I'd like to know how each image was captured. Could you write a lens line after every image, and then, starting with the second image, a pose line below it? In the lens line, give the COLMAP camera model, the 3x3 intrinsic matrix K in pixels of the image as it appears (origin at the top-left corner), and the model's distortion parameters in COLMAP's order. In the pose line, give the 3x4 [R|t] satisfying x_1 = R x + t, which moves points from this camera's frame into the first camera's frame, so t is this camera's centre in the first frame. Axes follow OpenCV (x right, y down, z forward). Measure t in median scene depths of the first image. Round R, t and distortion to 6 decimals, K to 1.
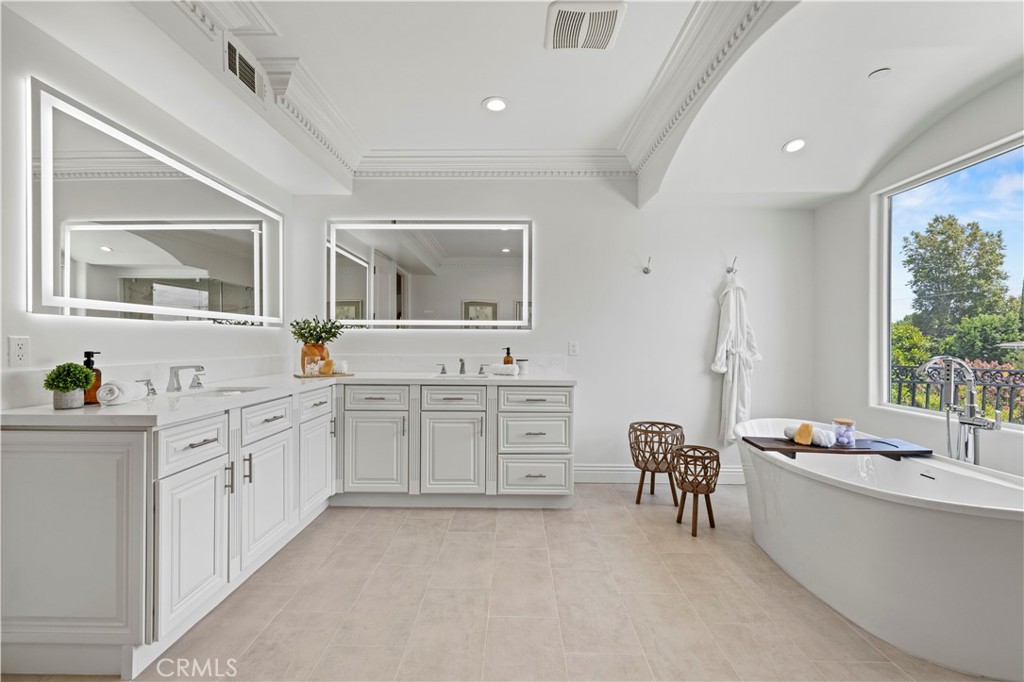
lens RADIAL K [[432.9, 0, 506.7], [0, 432.9, 341.0], [0, 0, 1]] dist [0.001263, 0.001902]
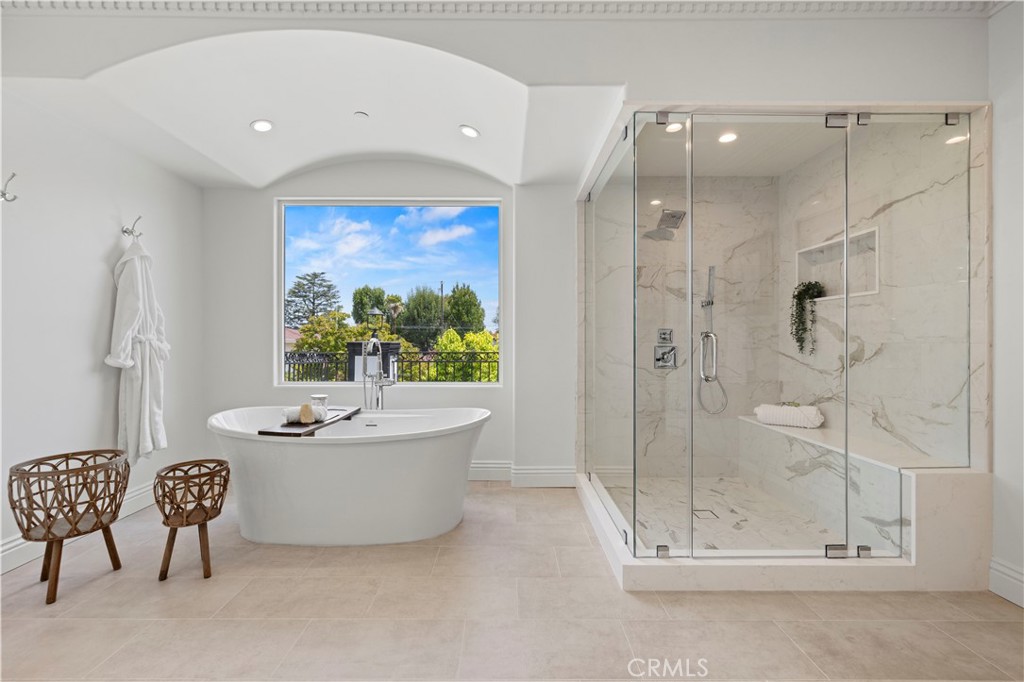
lens RADIAL K [[432.9, 0, 506.3], [0, 432.9, 337.0], [0, 0, 1]] dist [0.001263, 0.001902]
pose [[-0.017417, 0.002418, 0.999845, -0.296846], [-0.006714, 0.999974, -0.002536, 0.021668], [-0.999826, -0.006757, -0.017400, 0.424629]]
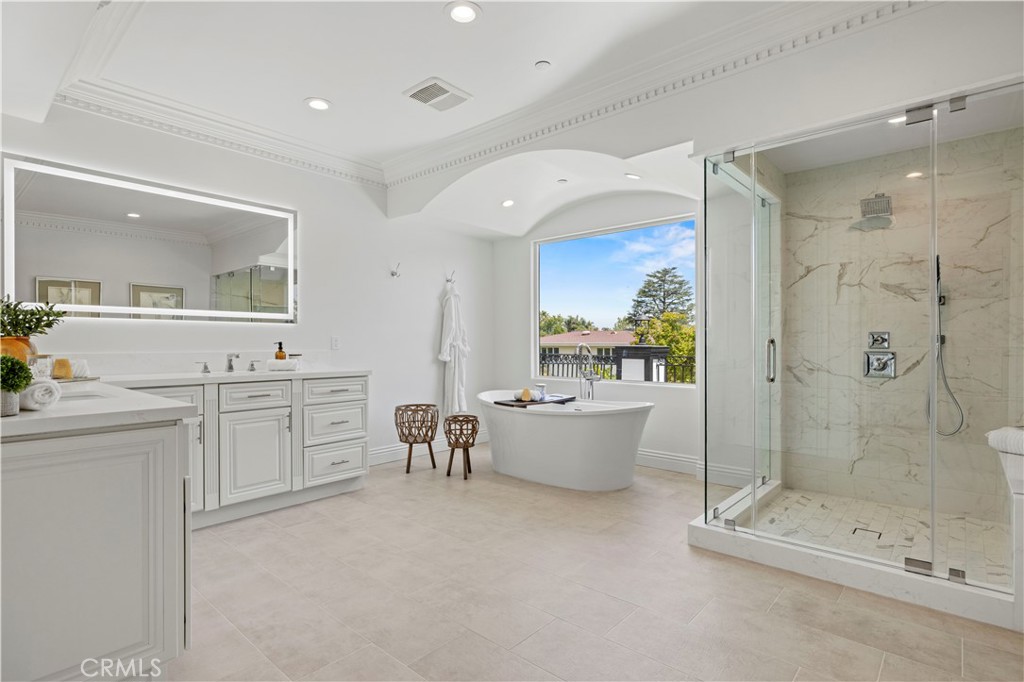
lens RADIAL K [[506.4, 0, 506.2], [0, 506.4, 340.2], [0, 0, 1]] dist [0.001404, -0.000090]
pose [[0.654727, -0.001190, 0.755864, -0.589906], [0.000402, 0.999999, 0.001226, 0.011898], [-0.755865, -0.000499, 0.654727, -0.113914]]
